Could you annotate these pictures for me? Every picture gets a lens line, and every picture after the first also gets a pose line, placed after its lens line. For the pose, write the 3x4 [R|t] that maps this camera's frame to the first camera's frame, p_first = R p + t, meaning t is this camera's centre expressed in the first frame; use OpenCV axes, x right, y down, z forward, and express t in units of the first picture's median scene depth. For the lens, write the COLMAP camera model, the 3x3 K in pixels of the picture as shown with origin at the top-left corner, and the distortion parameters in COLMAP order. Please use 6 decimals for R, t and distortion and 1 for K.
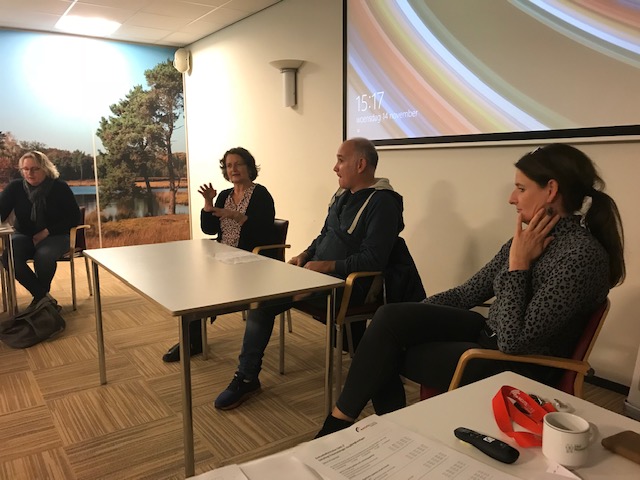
lens RADIAL K [[516.1, 0, 299.4], [0, 516.1, 238.9], [0, 0, 1]] dist [0.031477, -0.050510]
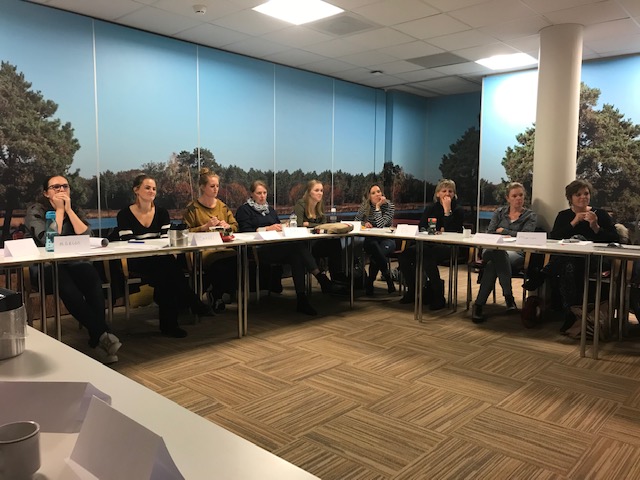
lens RADIAL K [[516.1, 0, 314.0], [0, 516.1, 242.2], [0, 0, 1]] dist [0.031477, -0.050510]
pose [[0.270370, 0.111562, -0.956271, 0.522218], [-0.157927, 0.984948, 0.070256, -0.055818], [0.949715, 0.132026, 0.283919, 0.348280]]
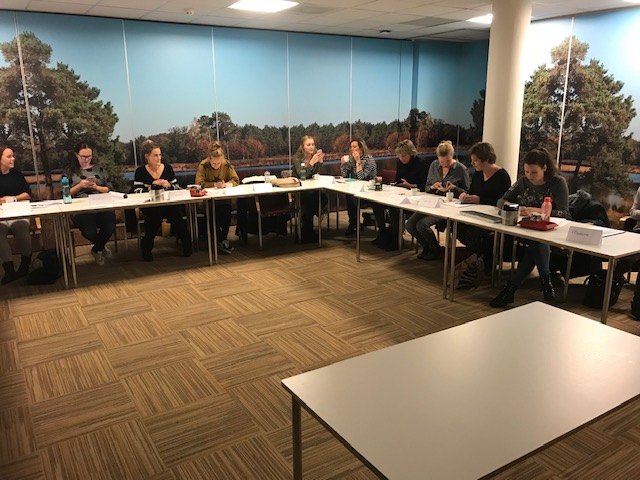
lens RADIAL K [[516.1, 0, 314.1], [0, 516.1, 238.0], [0, 0, 1]] dist [0.031477, -0.050510]
pose [[0.005184, 0.257282, -0.966323, 0.730747], [-0.144629, 0.956368, 0.253856, -0.168634], [0.989472, 0.138442, 0.042168, 0.575108]]
